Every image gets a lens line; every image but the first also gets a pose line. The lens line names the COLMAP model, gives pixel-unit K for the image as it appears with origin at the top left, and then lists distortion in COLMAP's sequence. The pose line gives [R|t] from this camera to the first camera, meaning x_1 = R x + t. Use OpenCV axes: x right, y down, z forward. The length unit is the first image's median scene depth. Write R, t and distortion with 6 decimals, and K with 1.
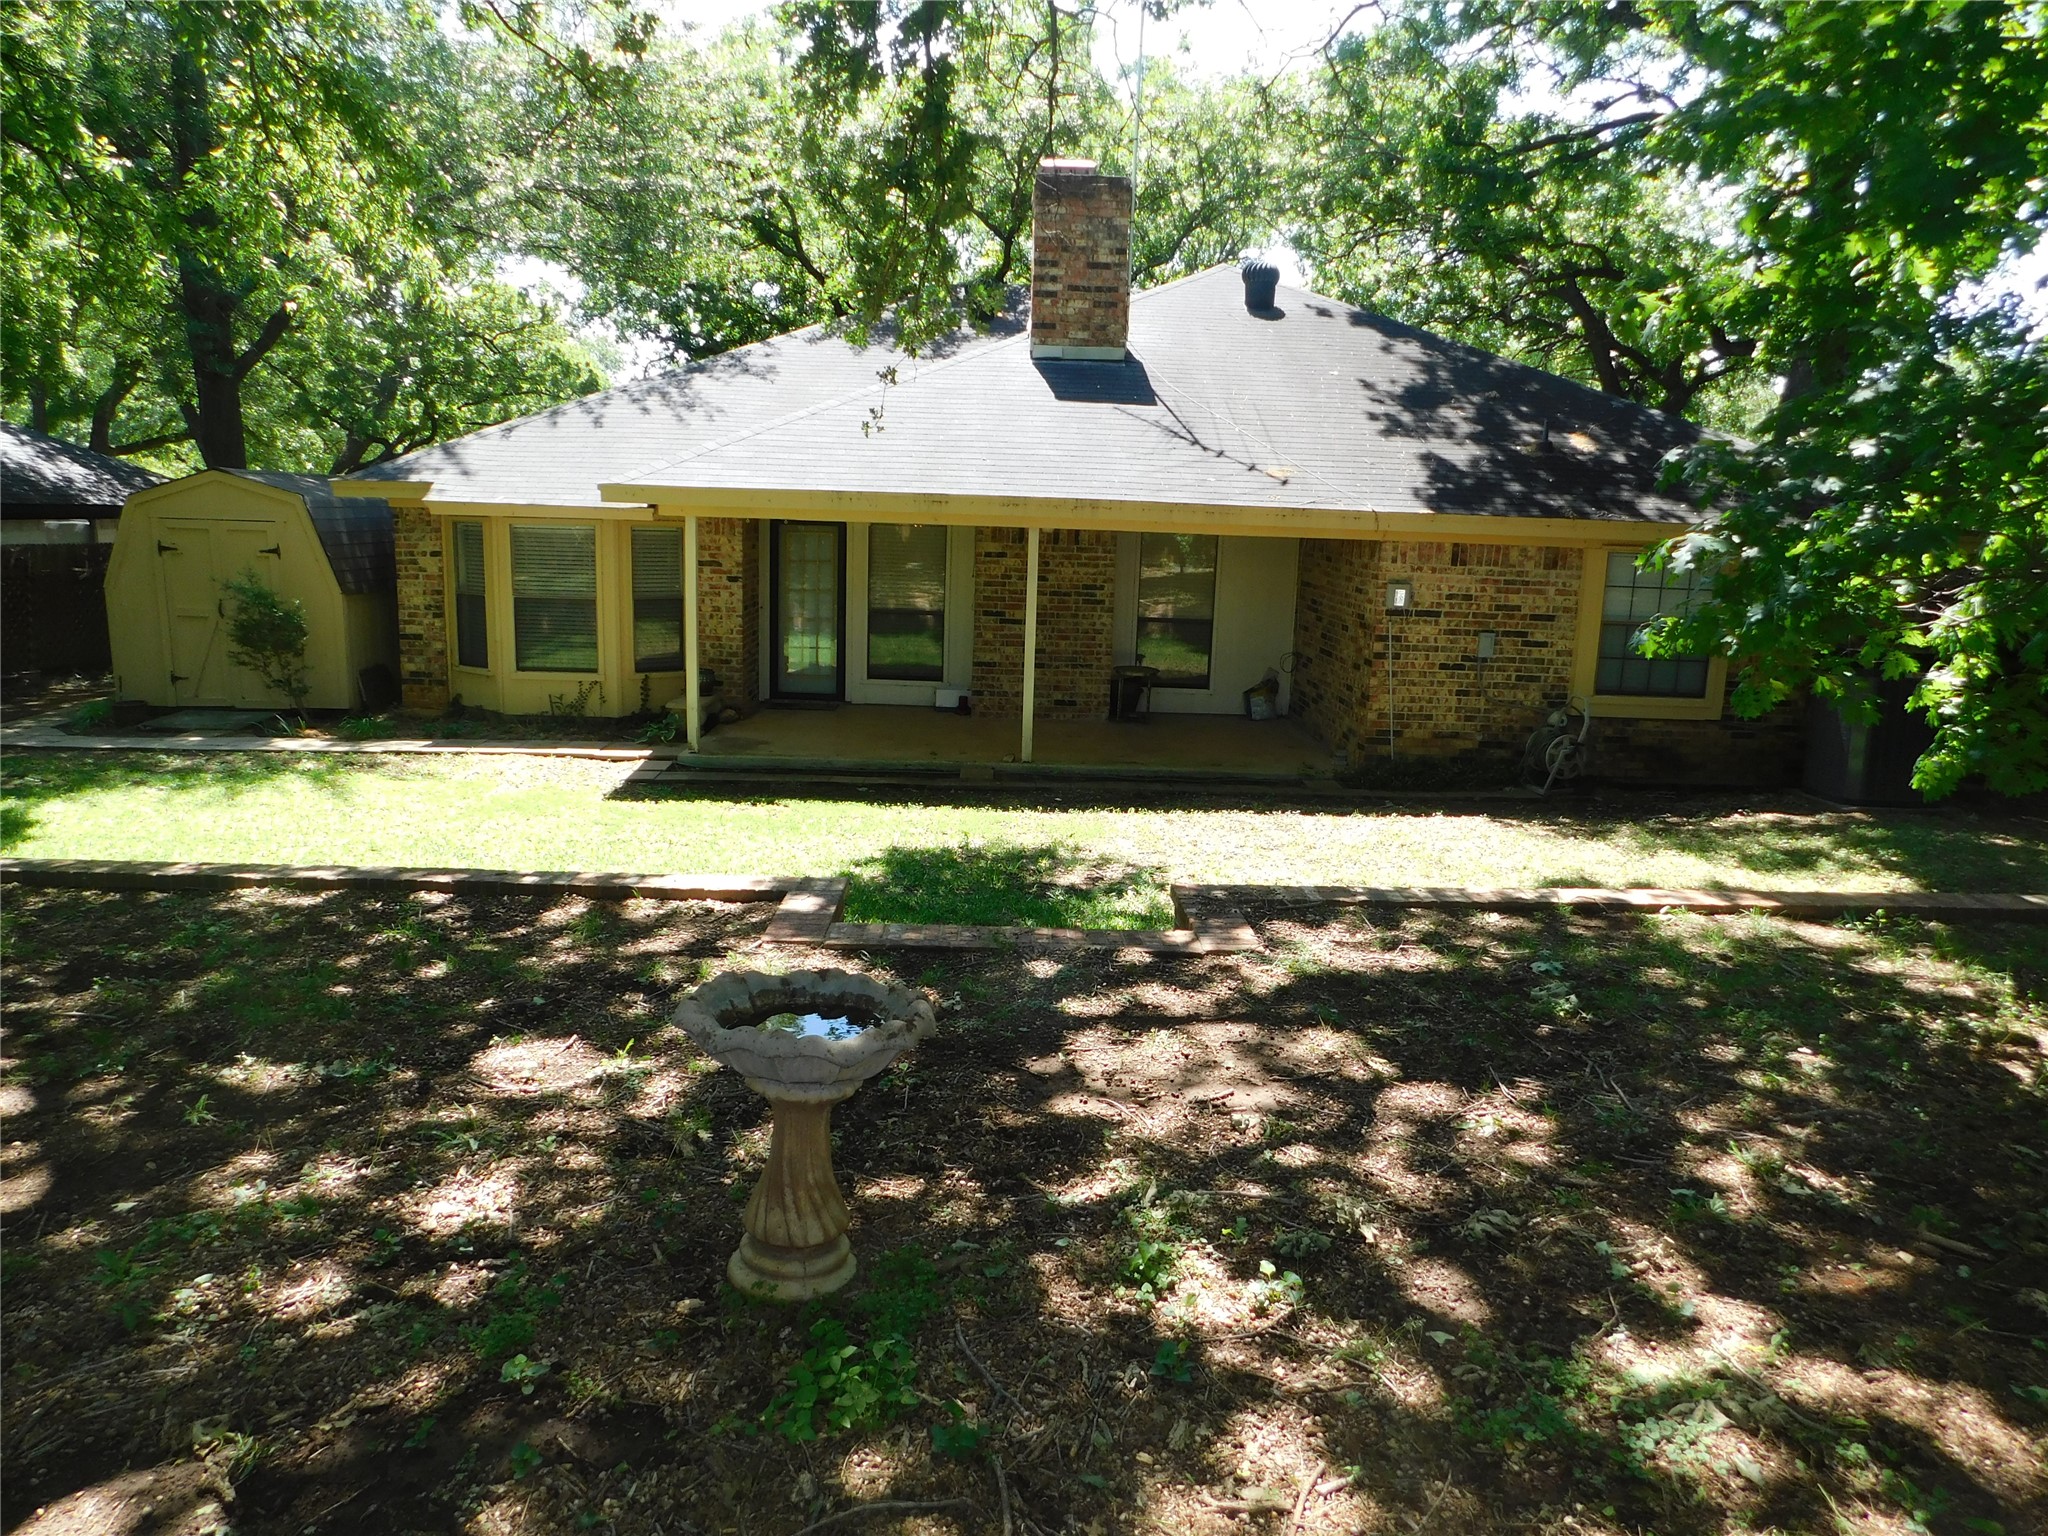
lens RADIAL K [[1351.7, 0, 1024.0], [0, 1351.7, 768.0], [0, 0, 1]] dist [-0.051365, 0.000245]
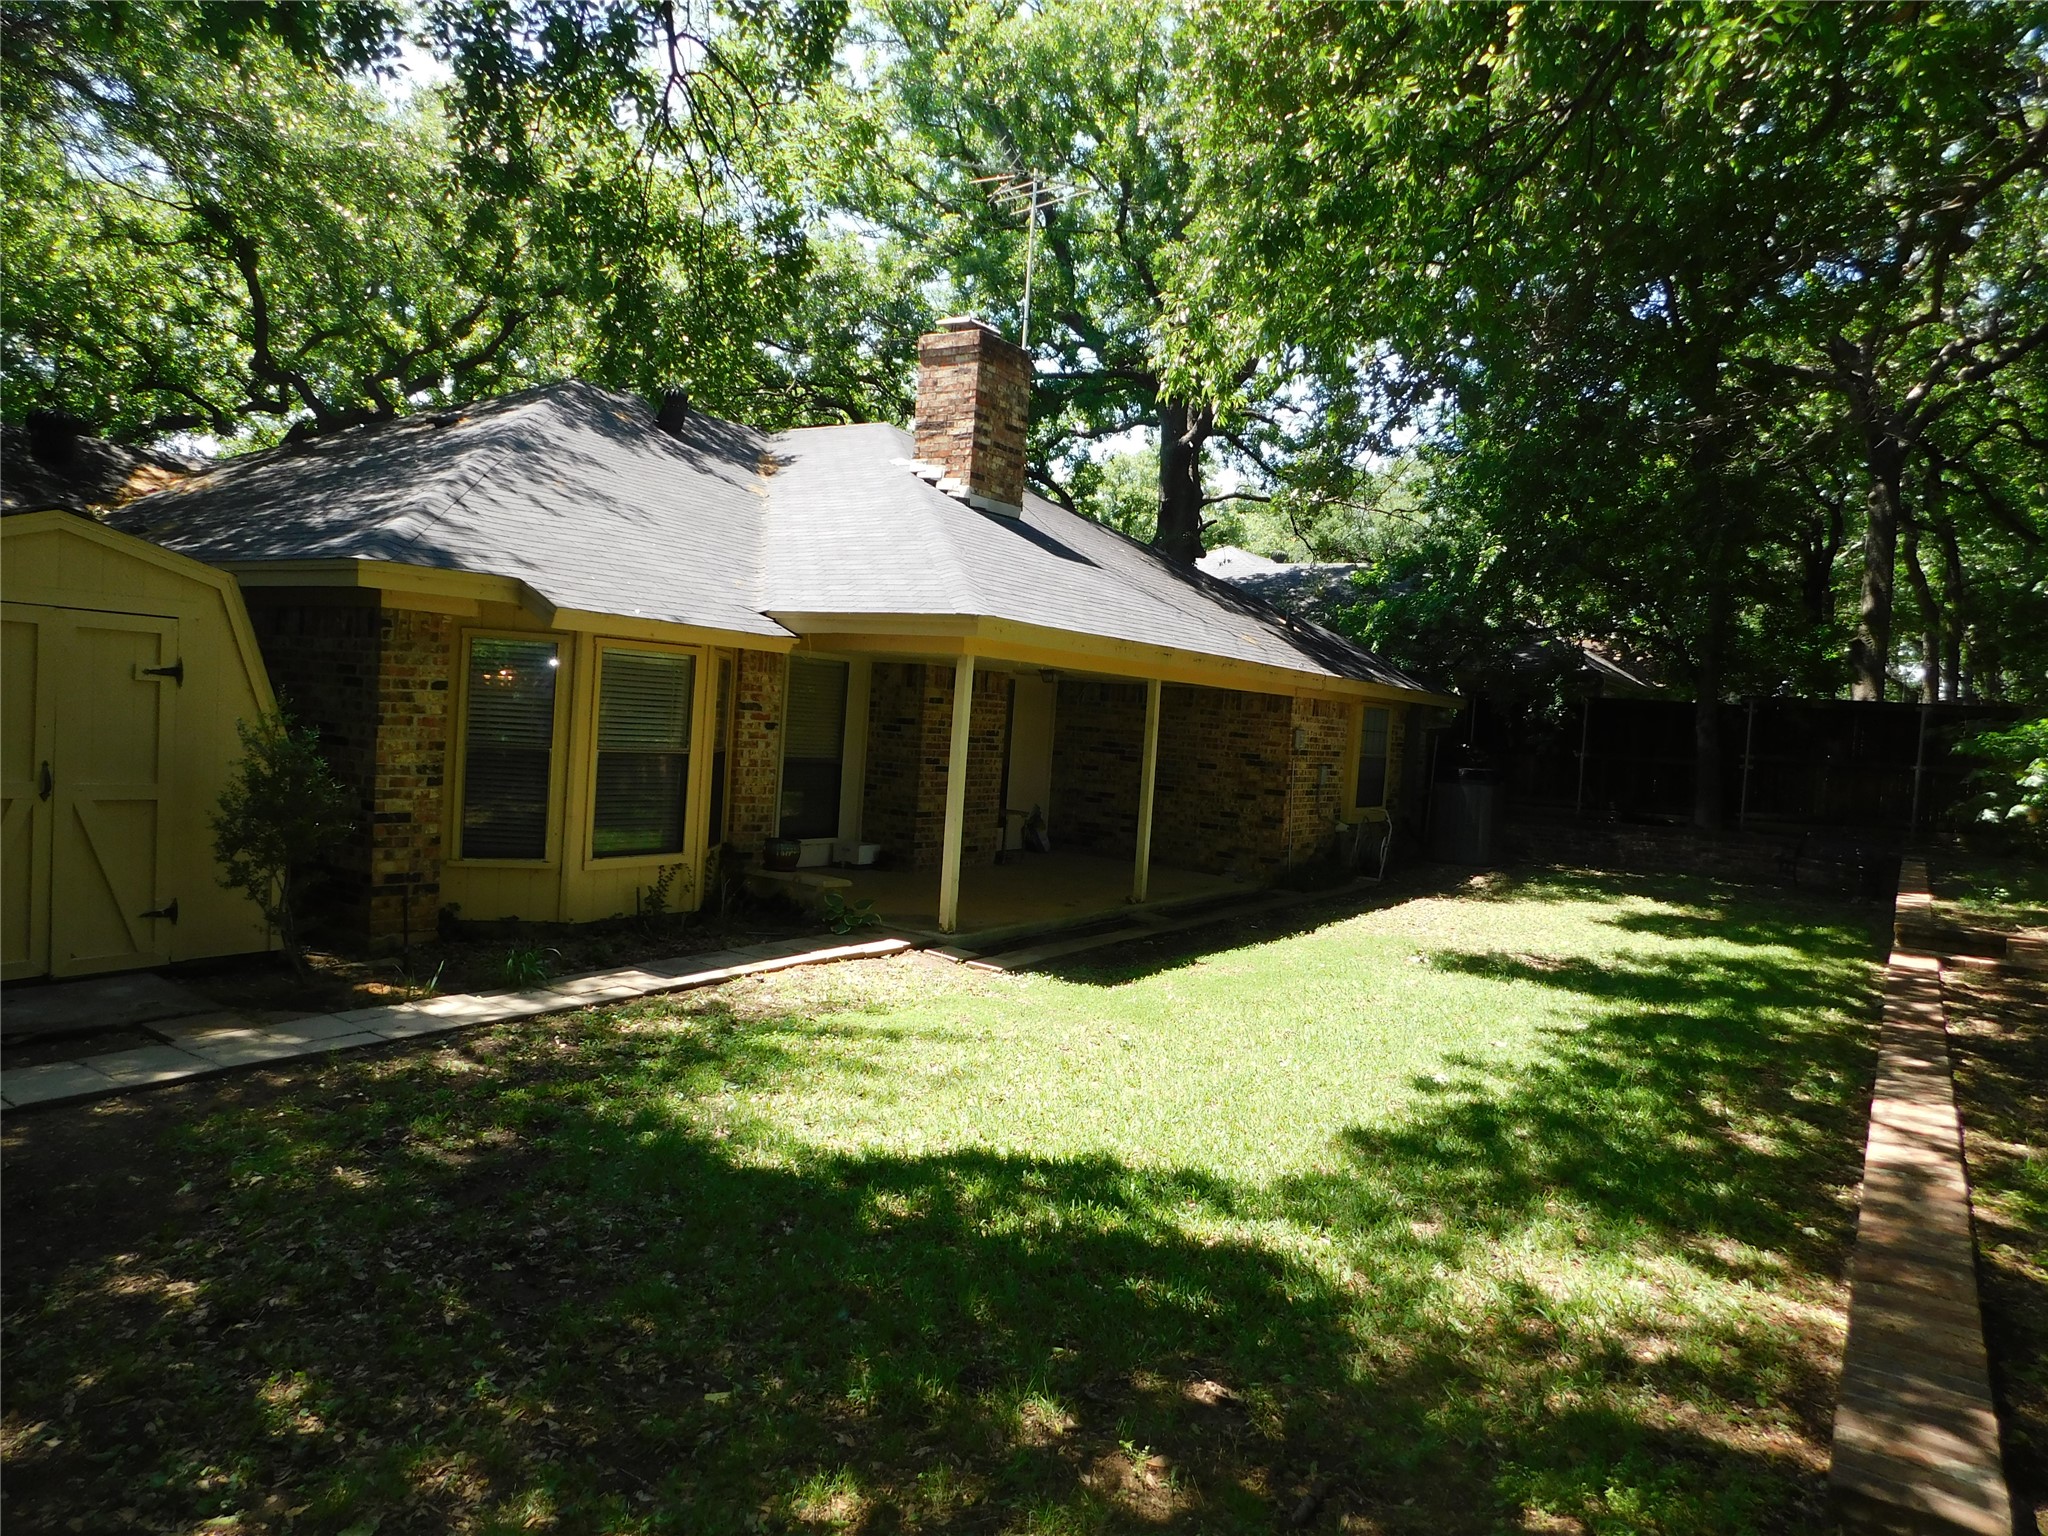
lens RADIAL K [[1351.7, 0, 1024.0], [0, 1351.7, 768.0], [0, 0, 1]] dist [-0.051365, 0.000245]
pose [[0.575585, -0.026883, 0.817300, -0.799917], [0.104306, 0.993709, -0.040772, -0.066295], [-0.811062, 0.108717, 0.574769, 0.413005]]
